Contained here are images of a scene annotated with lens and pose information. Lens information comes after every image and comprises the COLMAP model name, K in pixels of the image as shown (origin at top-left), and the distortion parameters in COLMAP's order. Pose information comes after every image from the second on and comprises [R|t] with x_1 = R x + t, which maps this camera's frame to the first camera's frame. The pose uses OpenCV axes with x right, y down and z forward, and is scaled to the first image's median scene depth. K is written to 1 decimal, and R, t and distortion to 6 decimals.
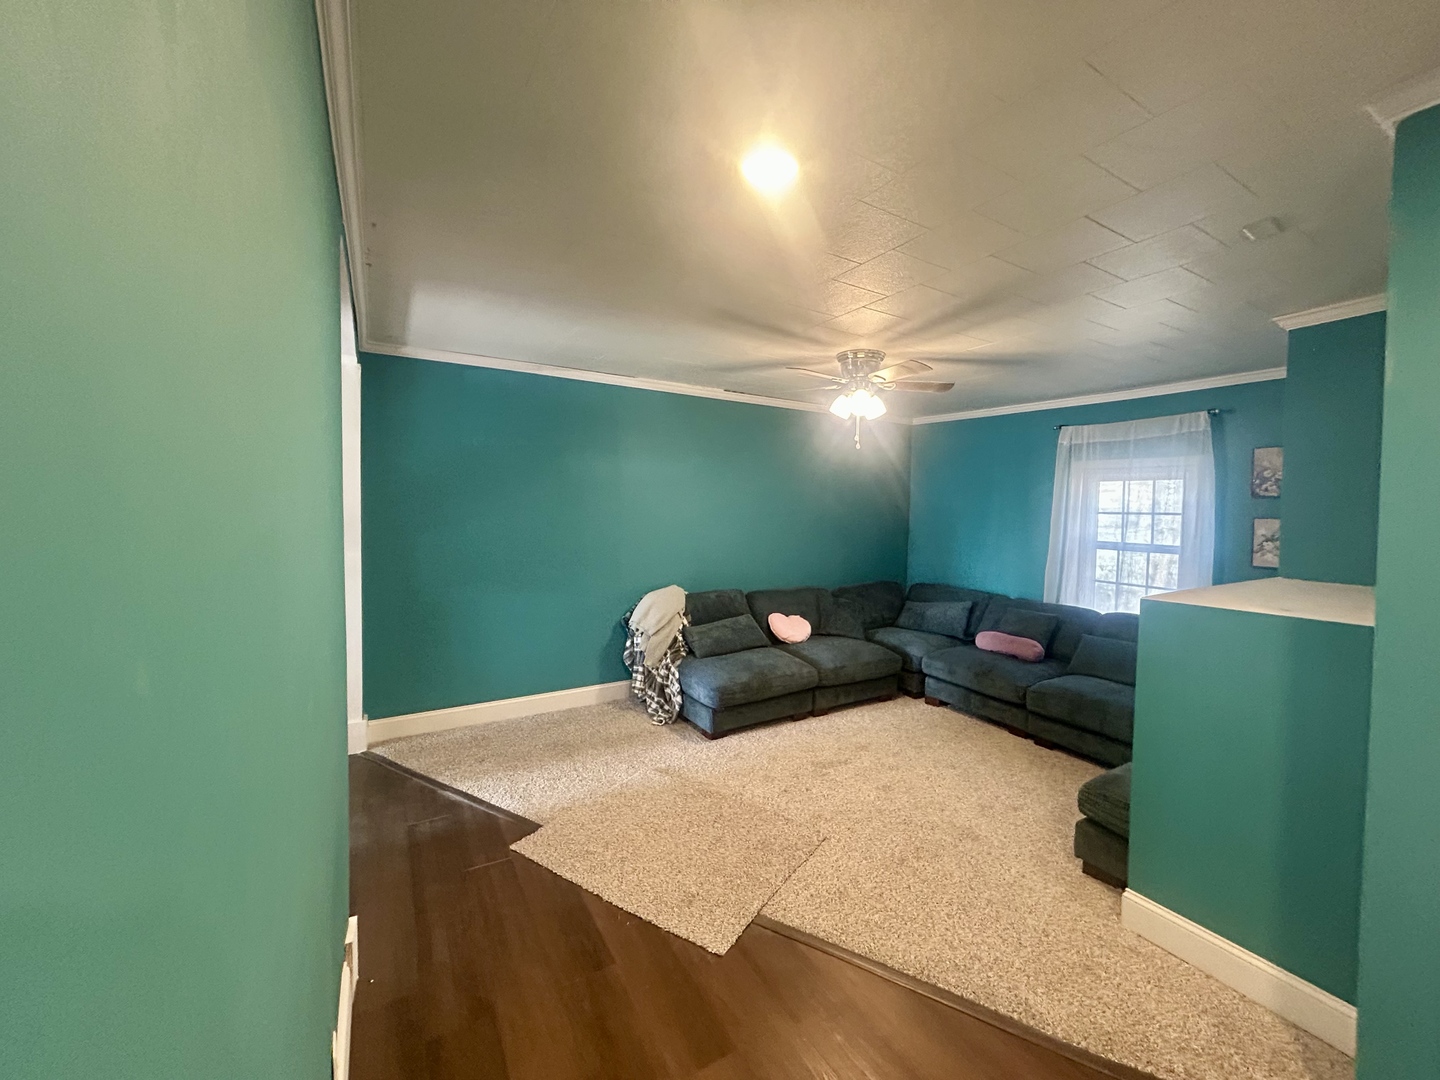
lens RADIAL K [[583.9, 0, 722.2], [0, 583.9, 531.2], [0, 0, 1]] dist [0.001061, 0.000655]
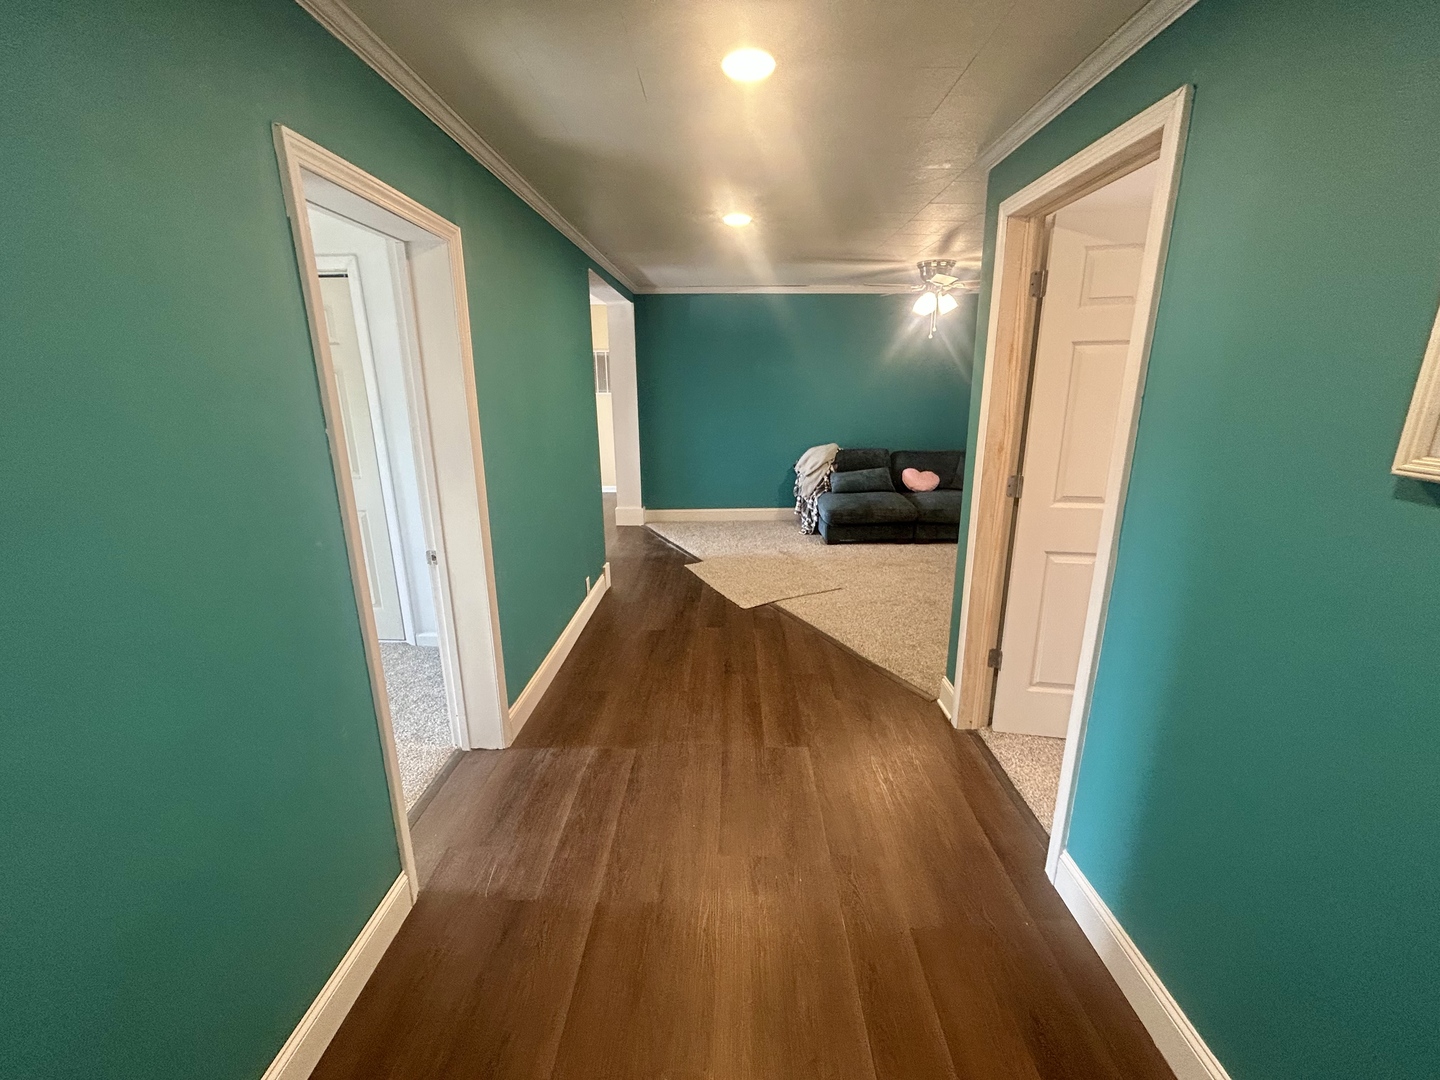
lens RADIAL K [[583.9, 0, 722.2], [0, 583.9, 531.2], [0, 0, 1]] dist [0.001061, 0.000655]
pose [[0.855185, 0.109138, -0.506703, 0.470652], [0.000924, 0.977259, 0.212049, 0.003511], [0.518323, -0.181809, 0.835636, -0.364241]]
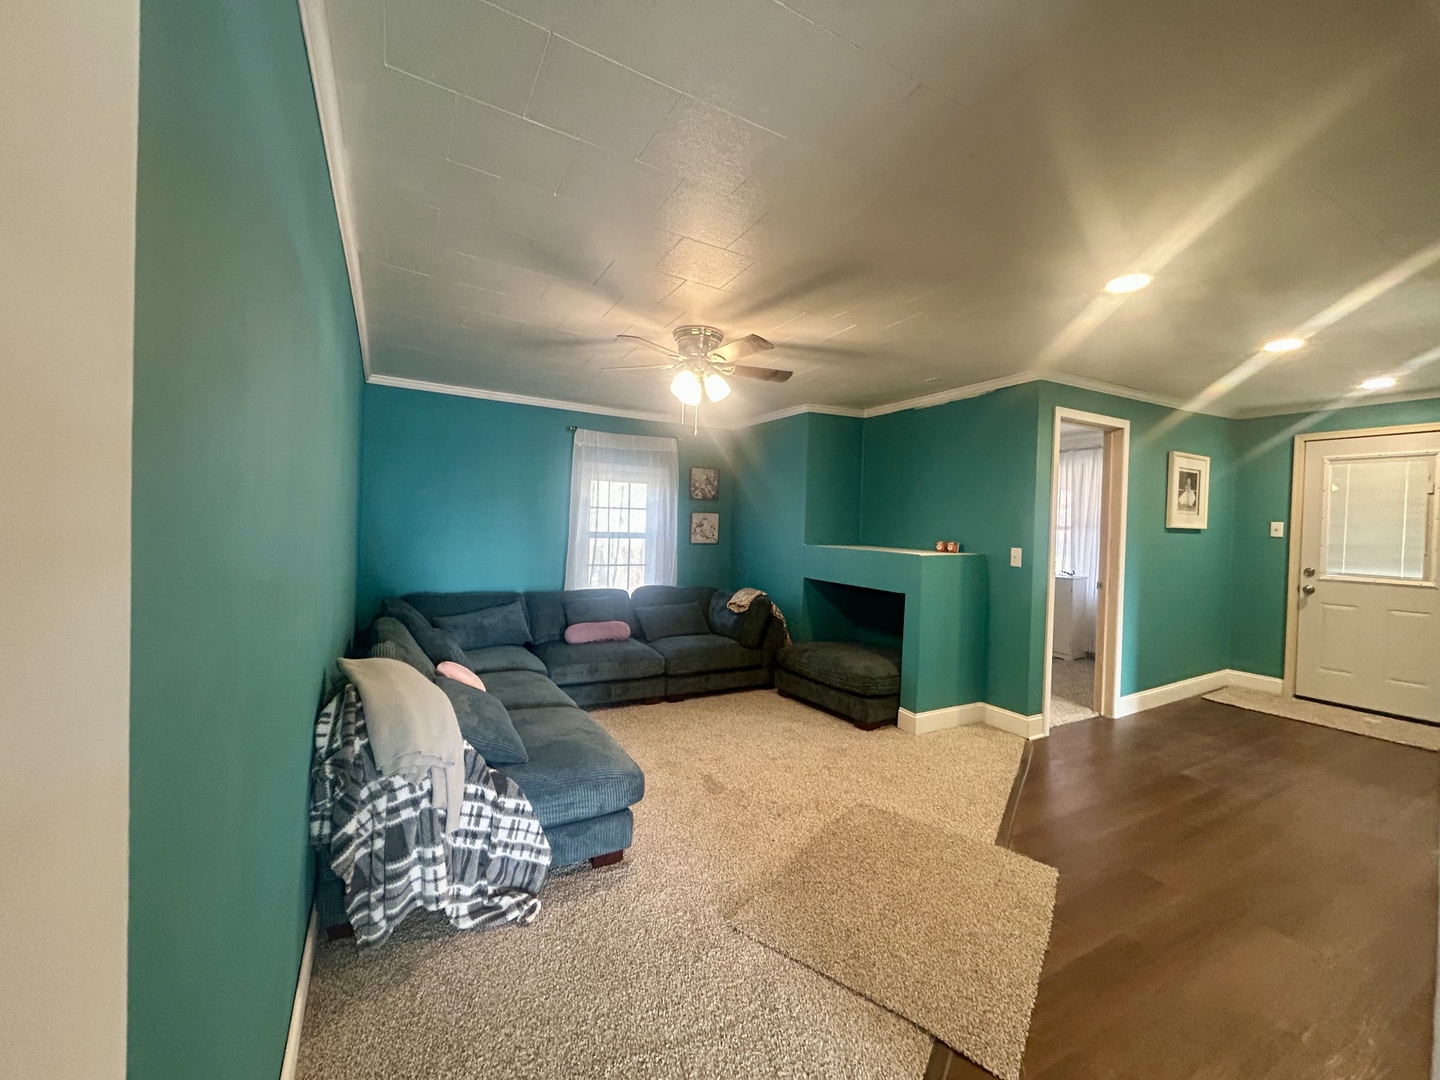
lens RADIAL K [[583.9, 0, 722.2], [0, 583.9, 531.2], [0, 0, 1]] dist [0.001061, 0.000655]
pose [[0.021333, -0.027187, 0.999403, -0.591442], [0.015522, 0.999519, 0.026859, -0.011719], [-0.999652, 0.014940, 0.021745, 0.809548]]
